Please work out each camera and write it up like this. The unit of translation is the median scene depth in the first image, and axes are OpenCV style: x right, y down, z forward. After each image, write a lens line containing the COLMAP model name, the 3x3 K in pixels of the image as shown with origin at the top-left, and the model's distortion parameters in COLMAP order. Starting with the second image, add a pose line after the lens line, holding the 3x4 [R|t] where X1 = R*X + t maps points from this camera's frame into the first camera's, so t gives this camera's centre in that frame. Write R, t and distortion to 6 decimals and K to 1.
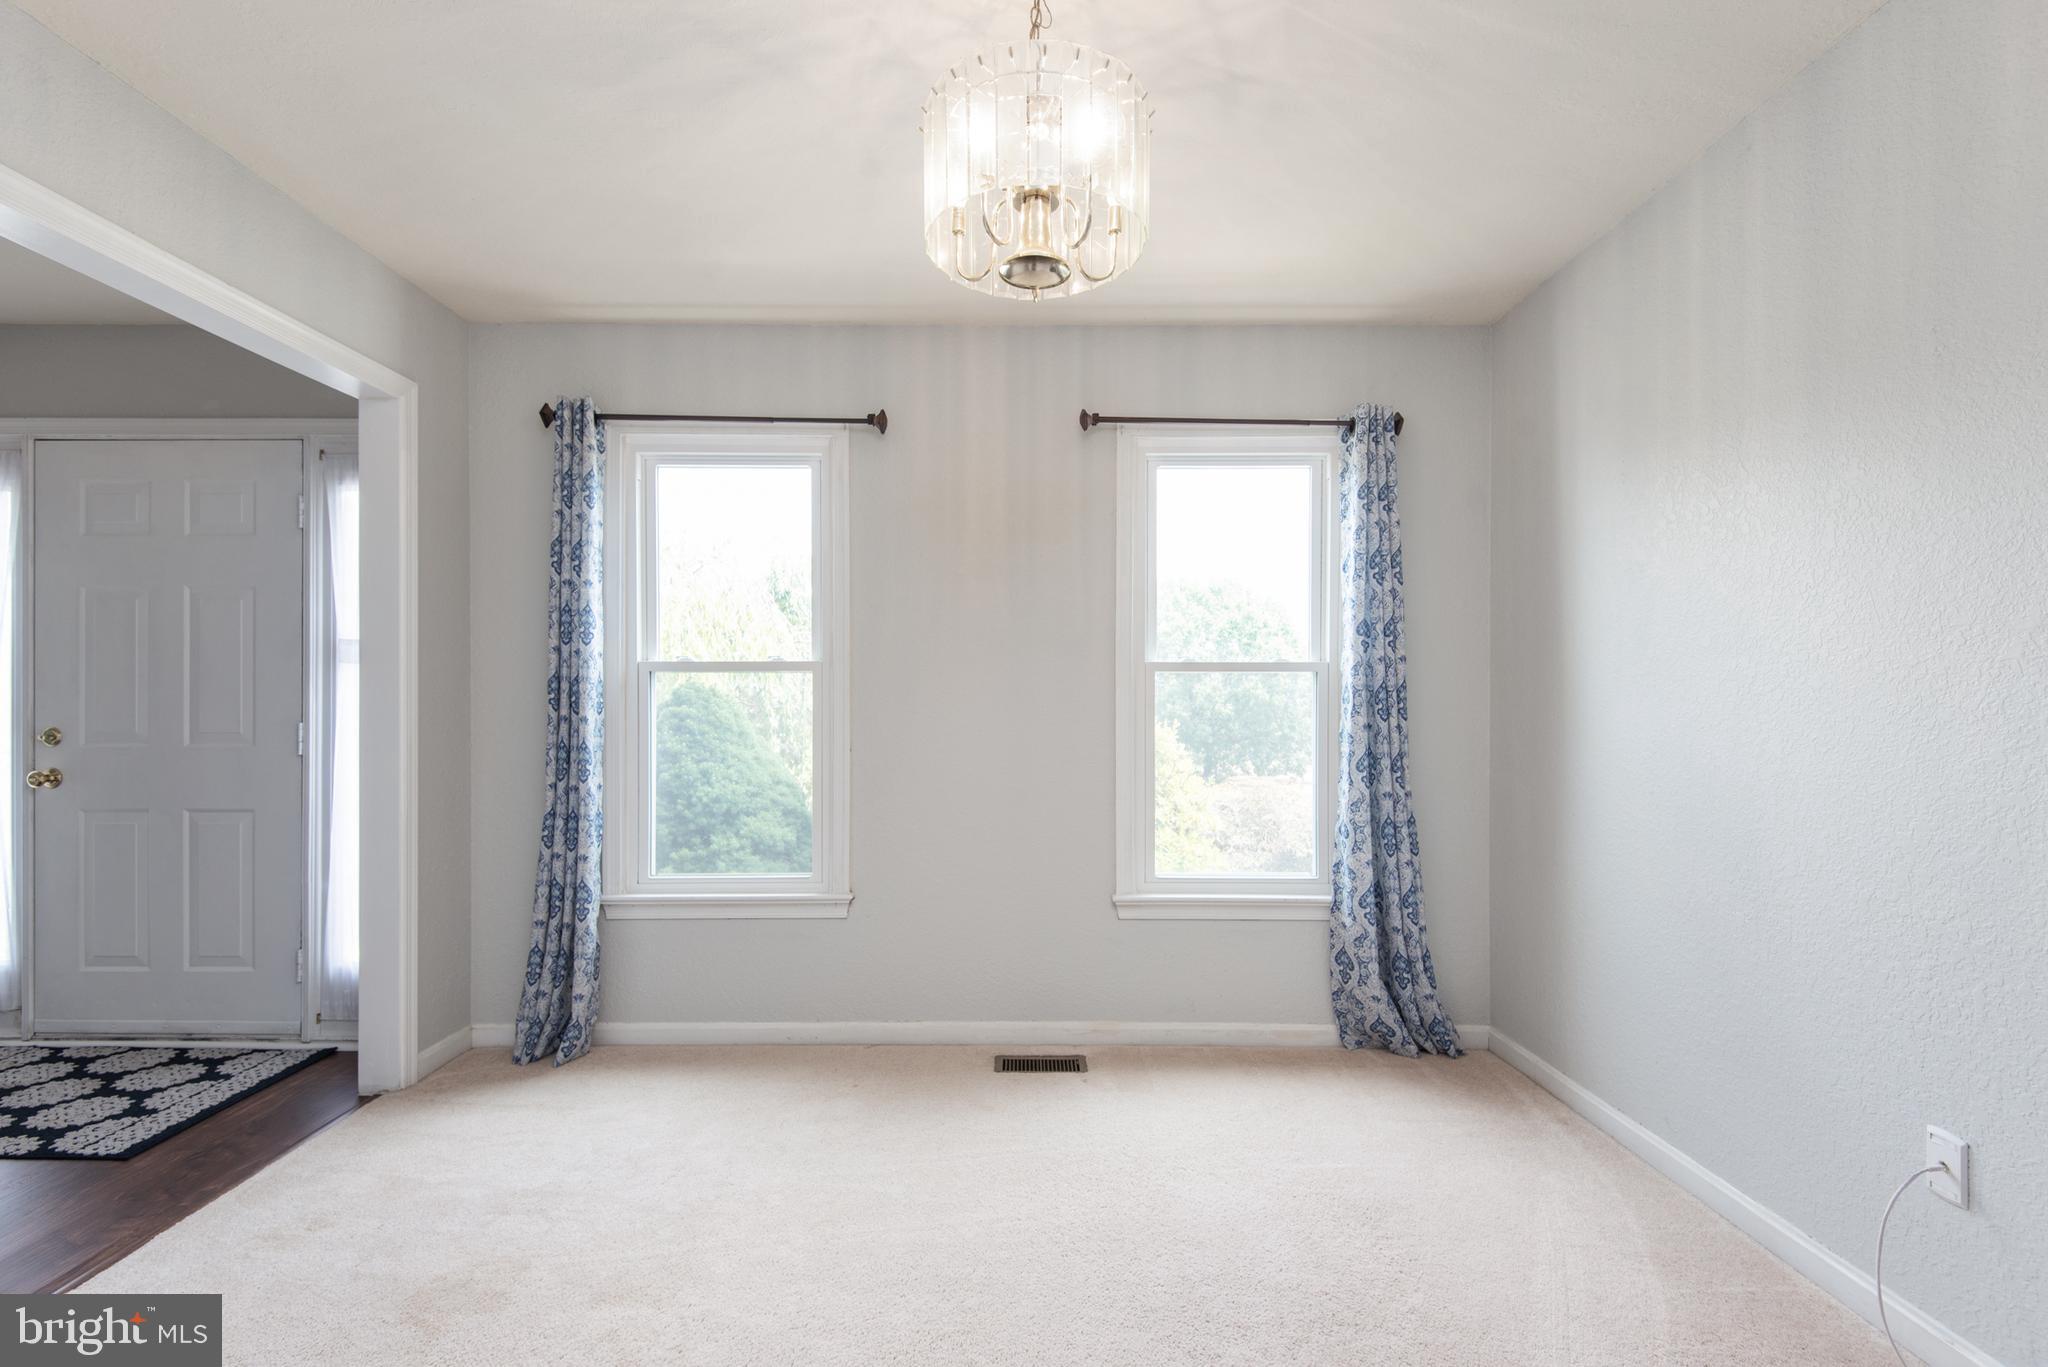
lens RADIAL K [[938.4, 0, 1029.9], [0, 938.4, 719.9], [0, 0, 1]] dist [0.021907, -0.011865]
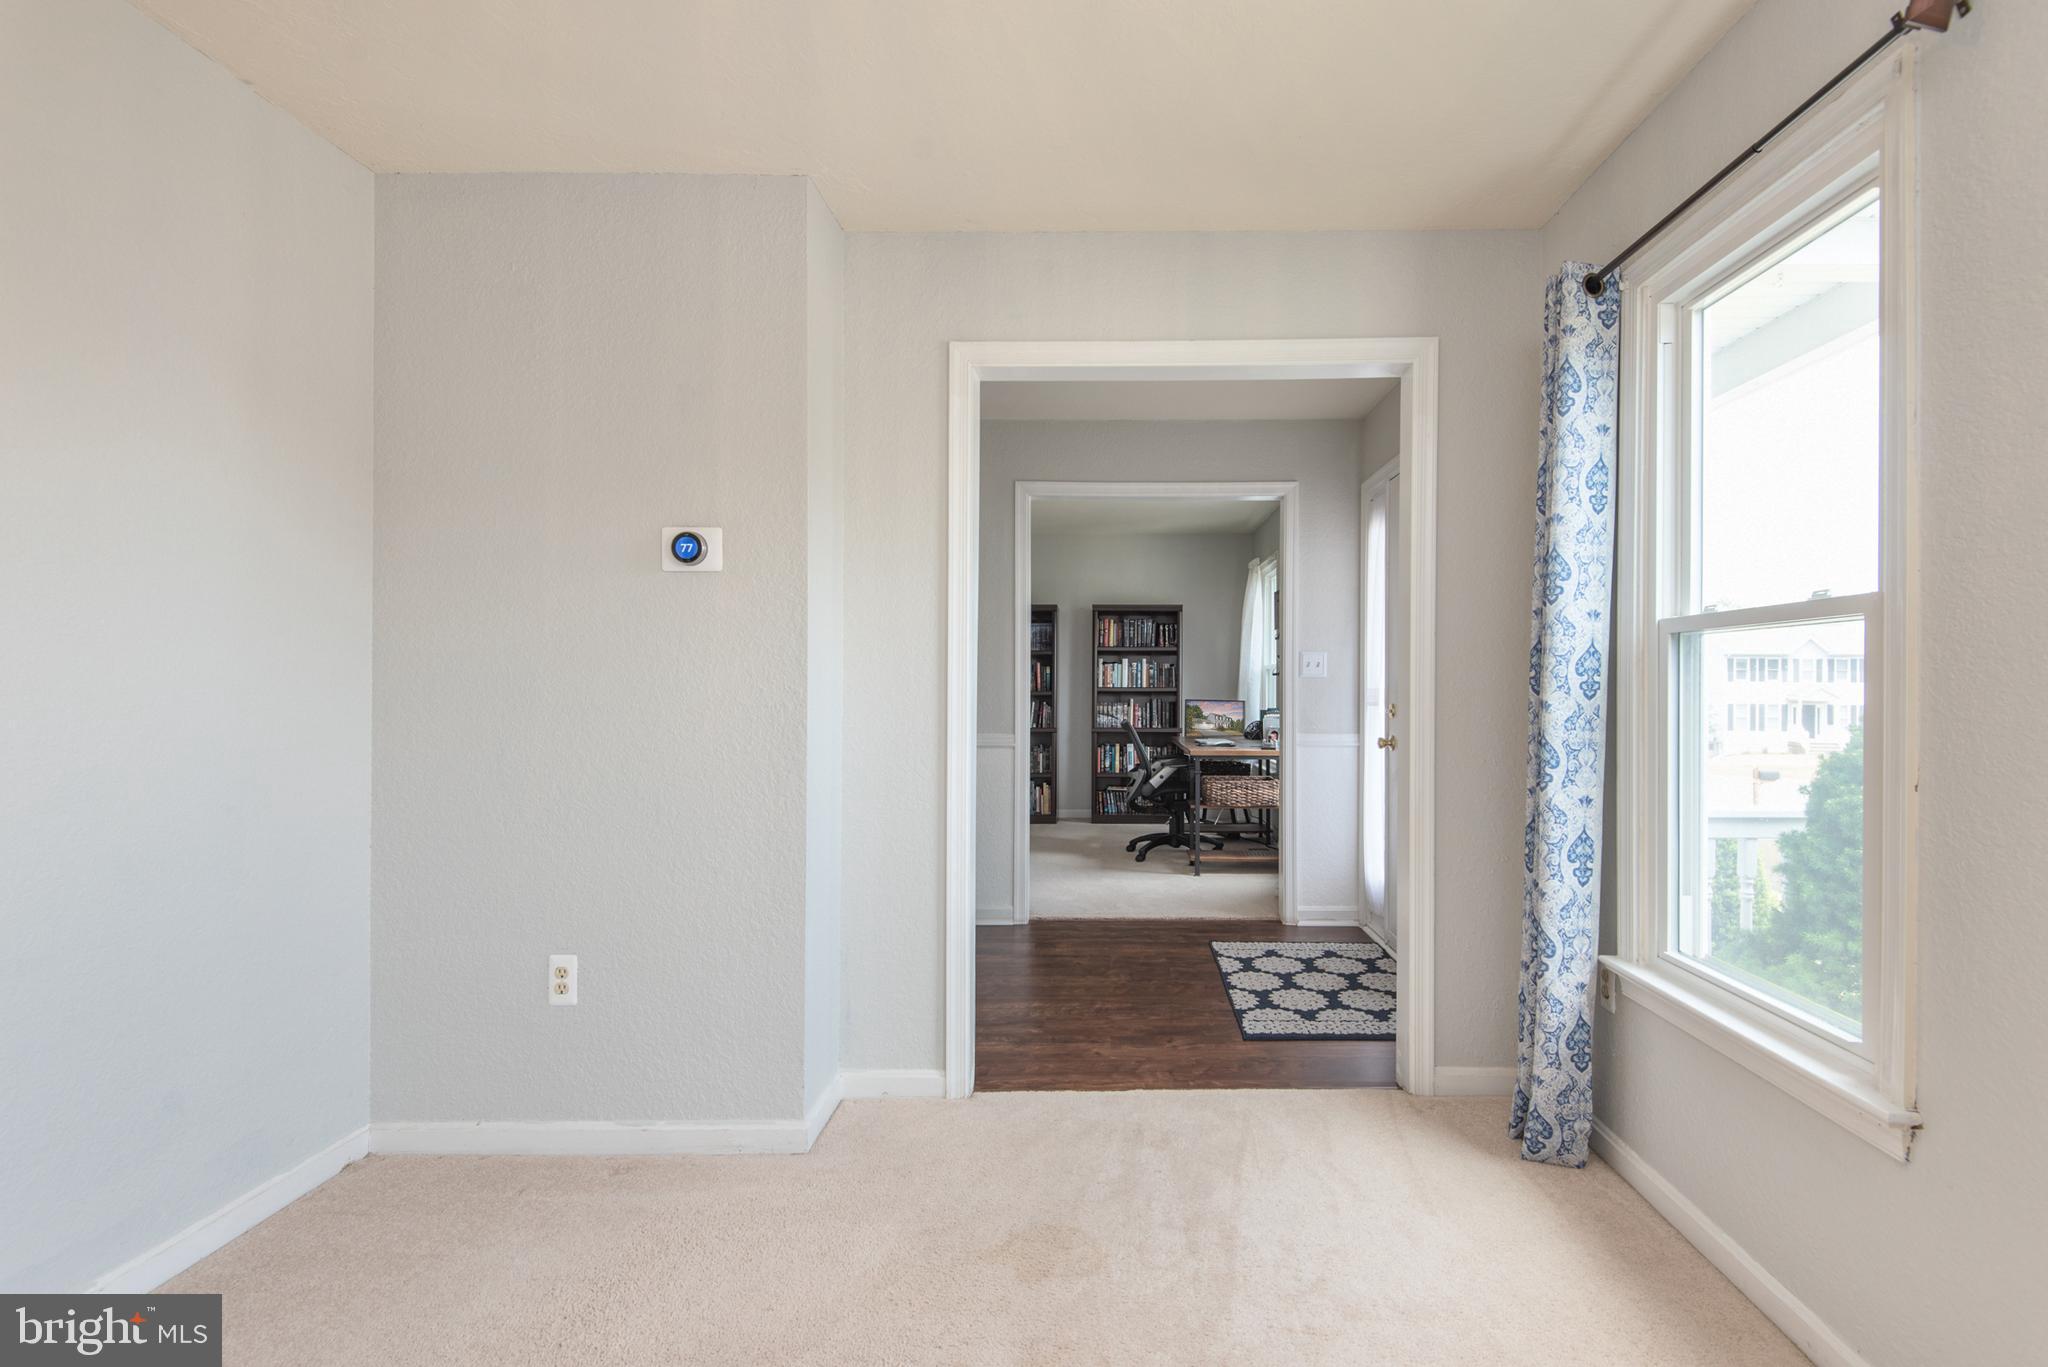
lens RADIAL K [[938.4, 0, 1038.8], [0, 938.4, 685.0], [0, 0, 1]] dist [0.021907, -0.011865]
pose [[-0.024016, -0.001052, -0.999711, 0.288675], [-0.011757, 0.999931, -0.000770, -0.011520], [0.999642, 0.011735, -0.024027, 0.653479]]
